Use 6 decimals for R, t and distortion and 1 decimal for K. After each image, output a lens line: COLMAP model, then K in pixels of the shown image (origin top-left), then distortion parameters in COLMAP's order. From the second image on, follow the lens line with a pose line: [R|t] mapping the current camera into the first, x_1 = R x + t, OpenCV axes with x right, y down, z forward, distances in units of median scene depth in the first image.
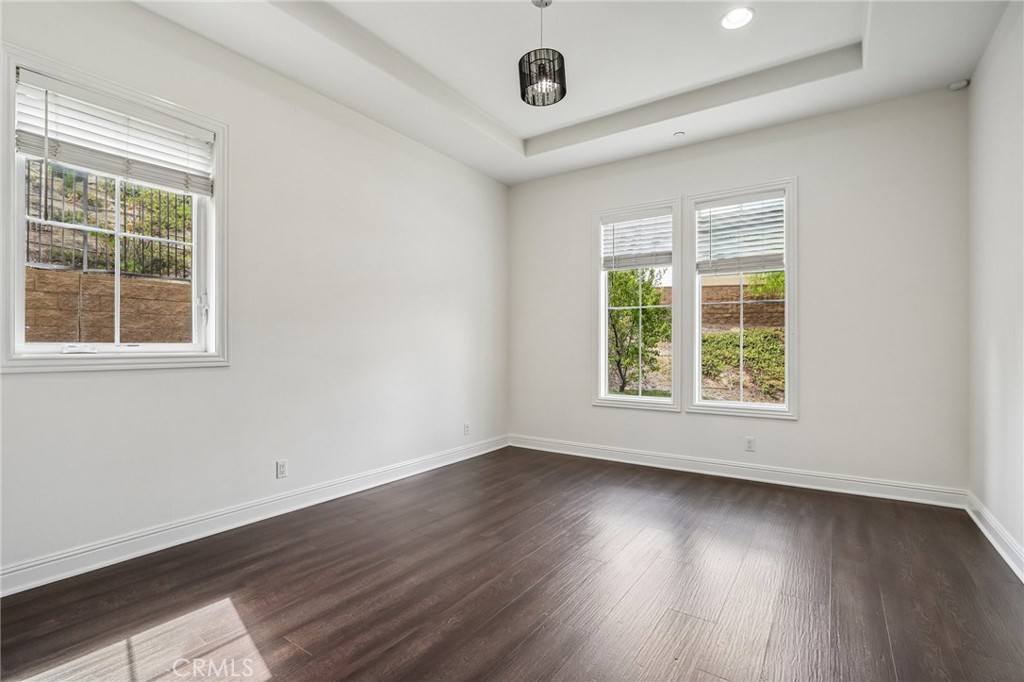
lens RADIAL K [[476.7, 0, 509.1], [0, 476.7, 342.3], [0, 0, 1]] dist [-0.005829, 0.001145]
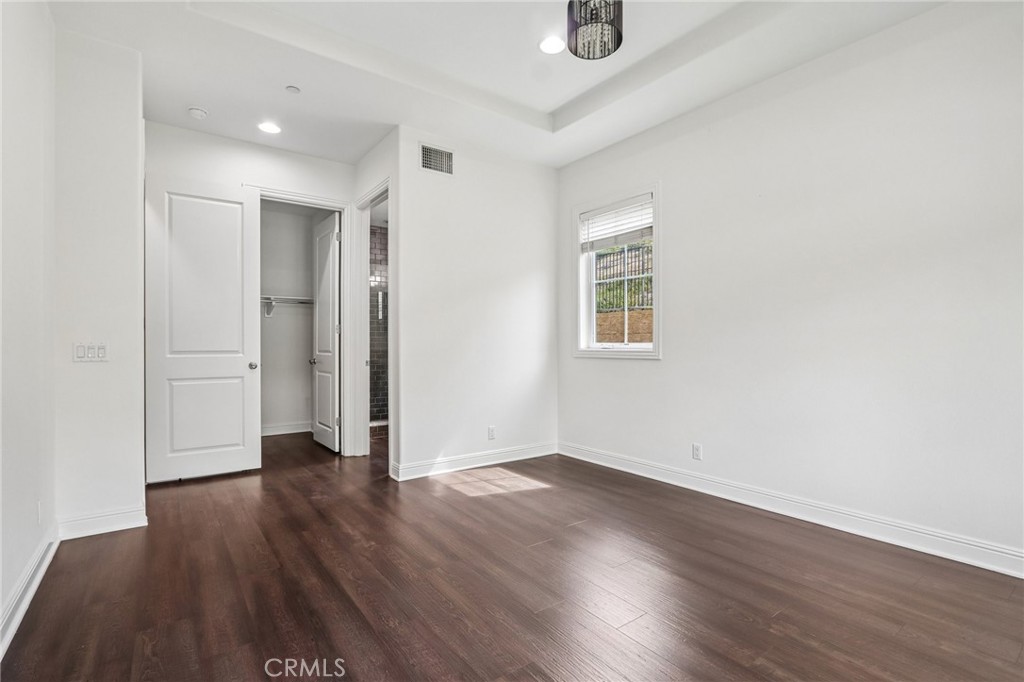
lens RADIAL K [[476.7, 0, 509.0], [0, 476.7, 345.1], [0, 0, 1]] dist [-0.005829, 0.001145]
pose [[-0.315992, -0.003802, -0.948754, 0.945468], [0.002423, 0.999985, -0.004814, 0.016539], [0.948759, -0.003820, -0.315978, 1.171365]]
